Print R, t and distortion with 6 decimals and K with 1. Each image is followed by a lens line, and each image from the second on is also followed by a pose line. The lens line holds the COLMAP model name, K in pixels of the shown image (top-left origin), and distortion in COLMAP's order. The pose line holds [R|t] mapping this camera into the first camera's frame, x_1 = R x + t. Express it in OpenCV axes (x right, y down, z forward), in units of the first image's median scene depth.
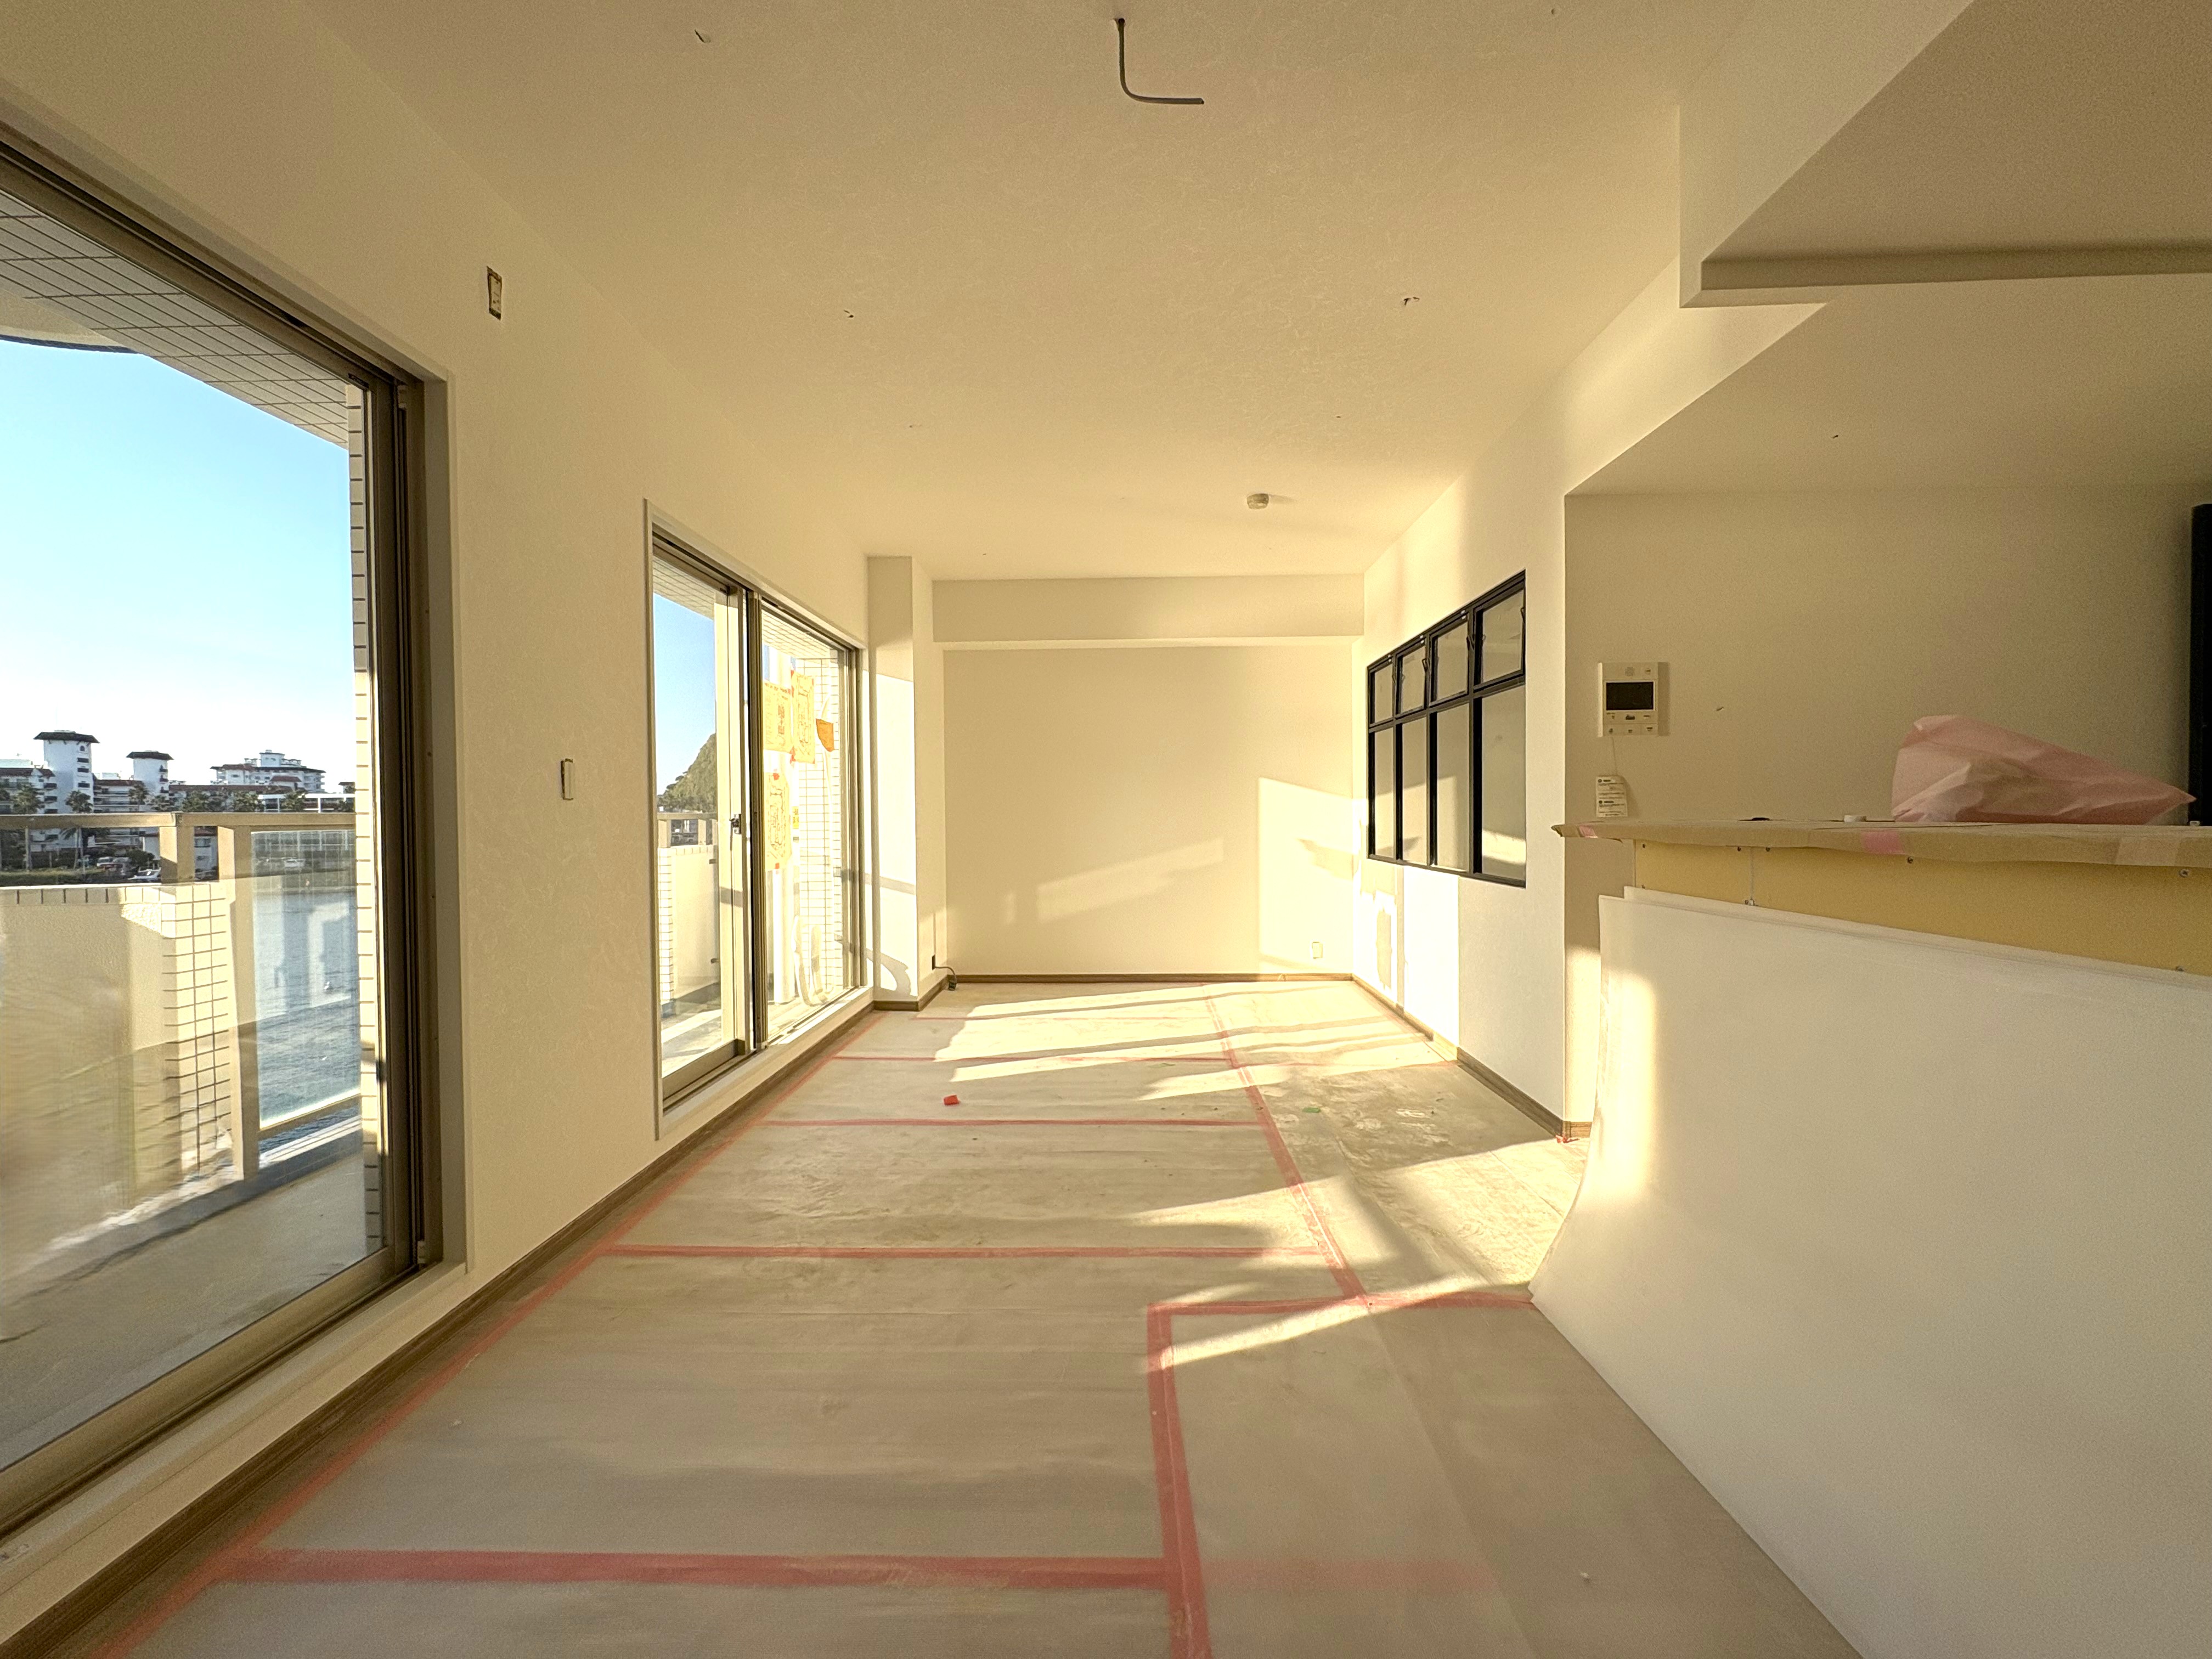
lens RADIAL K [[879.3, 0, 1098.2], [0, 879.3, 829.2], [0, 0, 1]] dist [-0.002732, 0.000761]
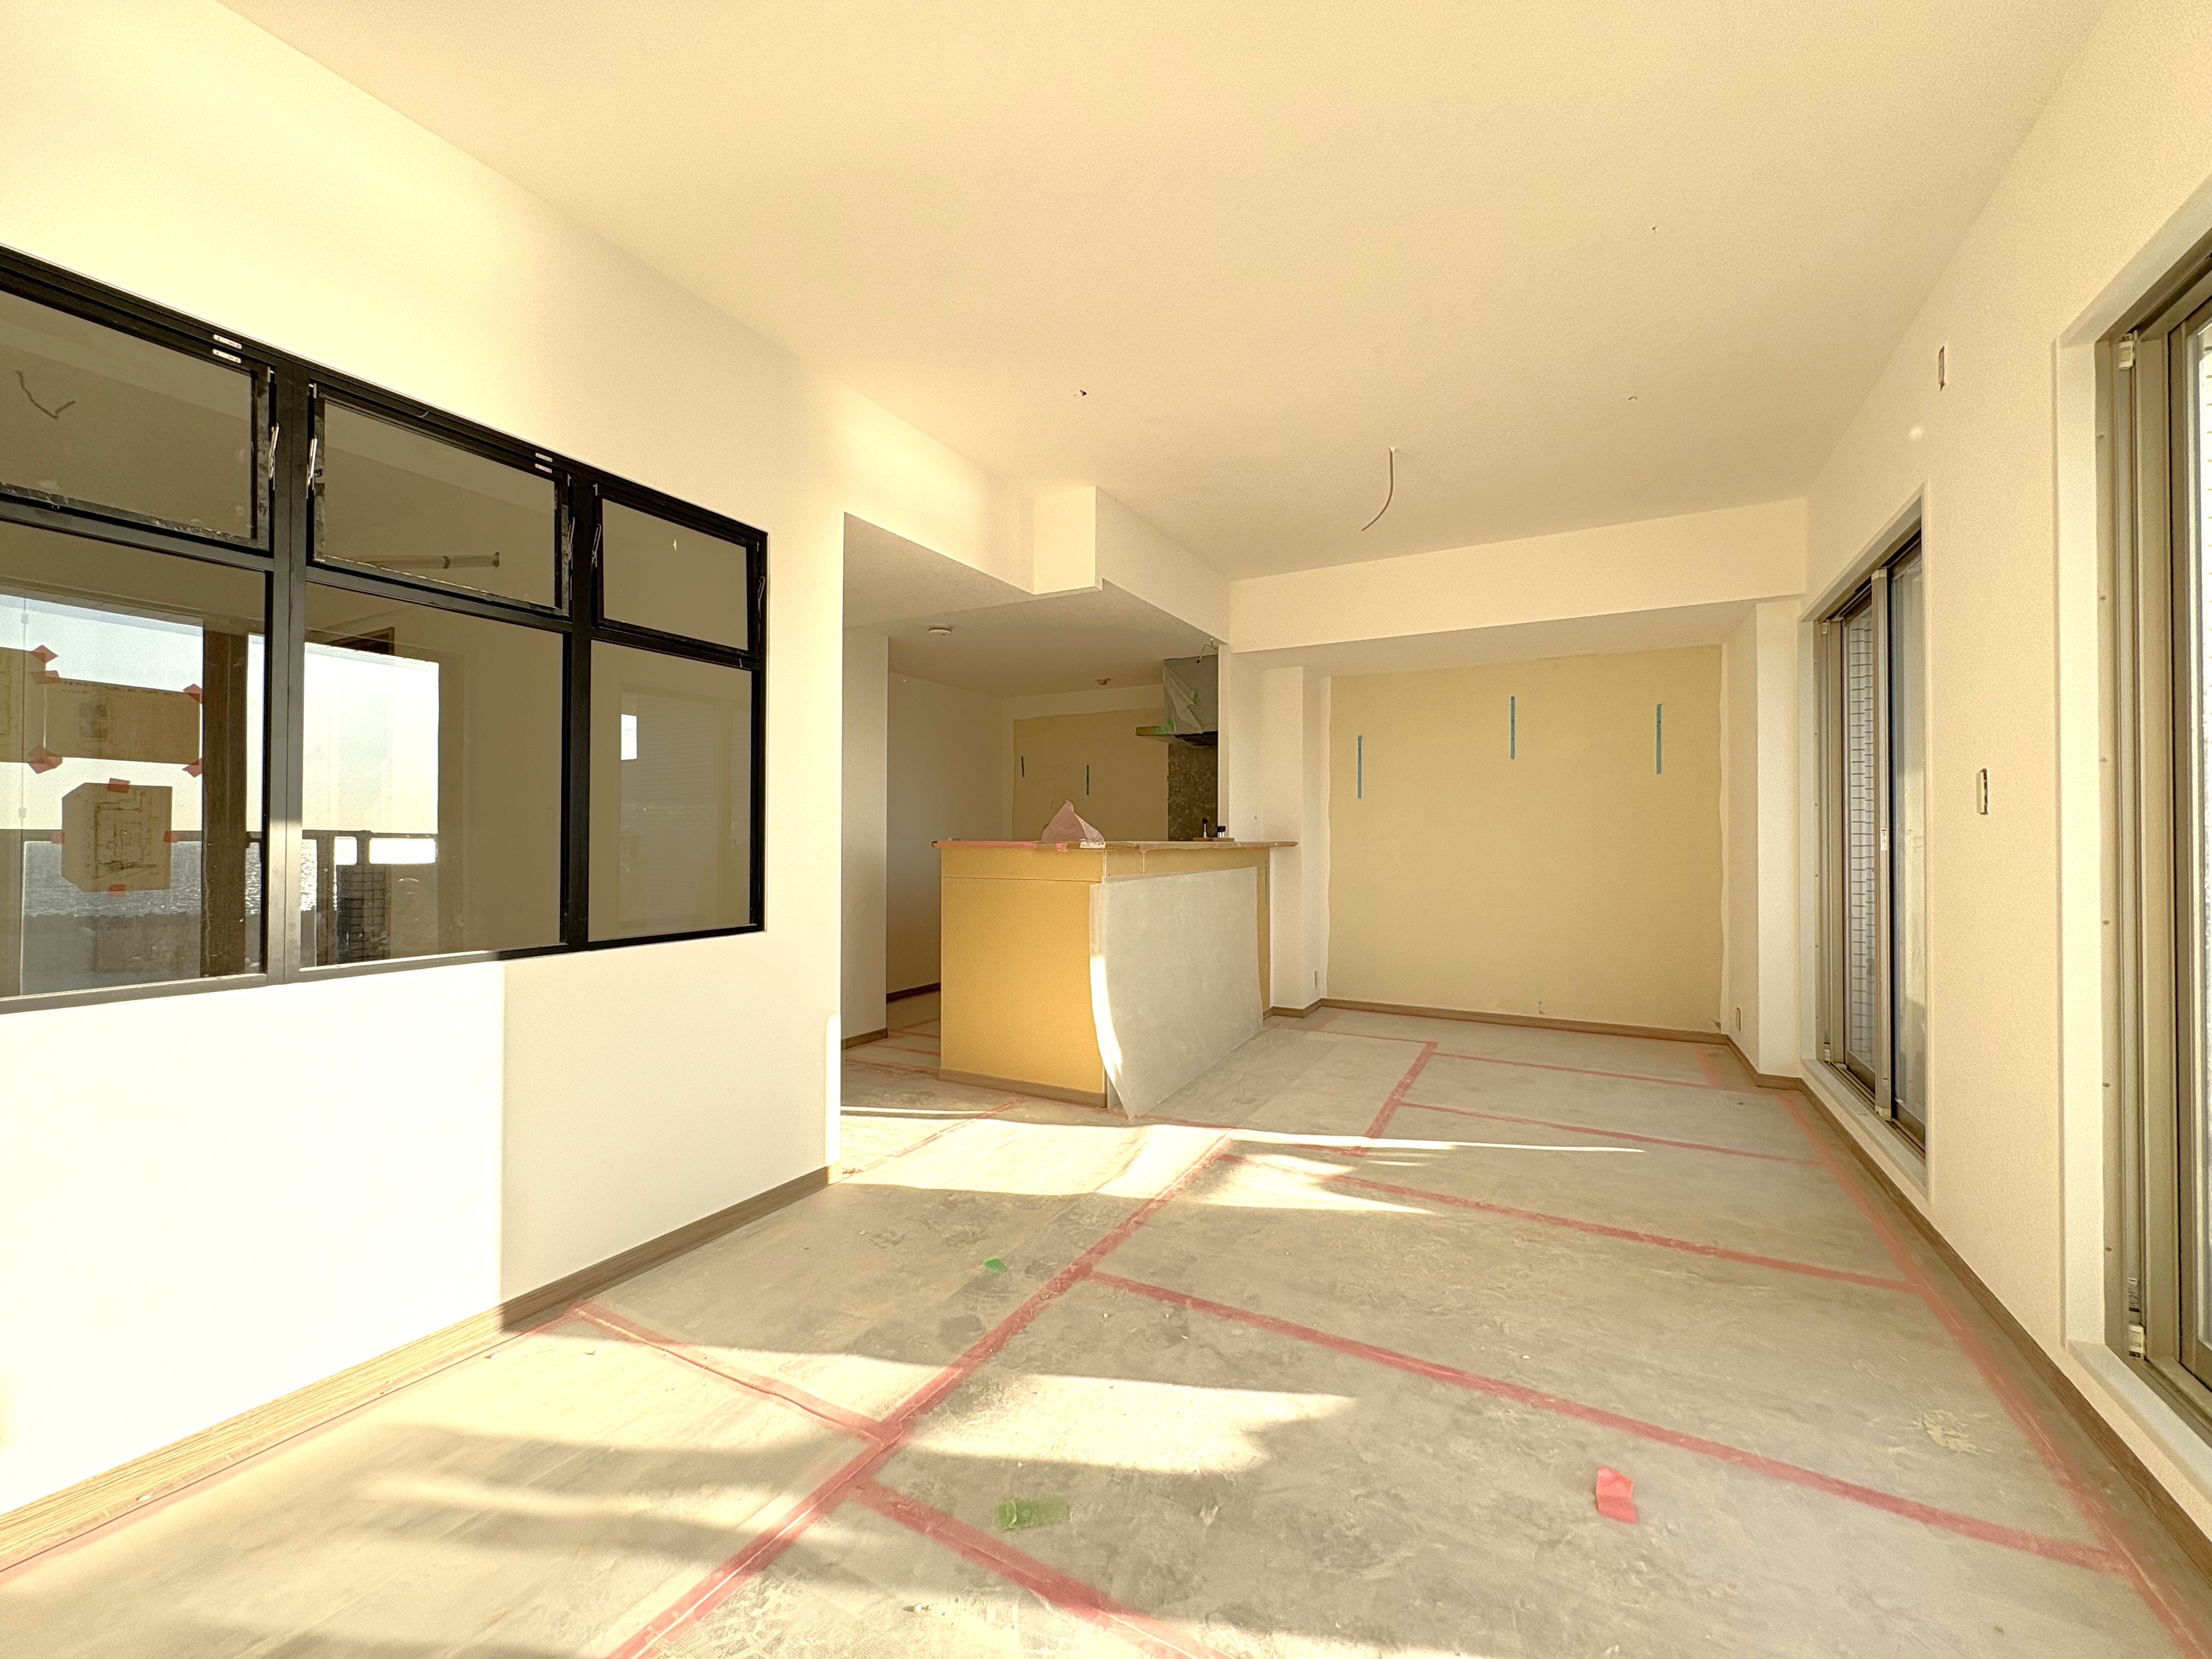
lens RADIAL K [[879.3, 0, 1108.8], [0, 879.3, 832.8], [0, 0, 1]] dist [-0.002732, 0.000761]
pose [[-0.880624, 0.003701, 0.473801, -0.107888], [0.003747, 0.999993, -0.000847, -0.052617], [-0.473801, 0.001030, -0.880631, 1.580768]]
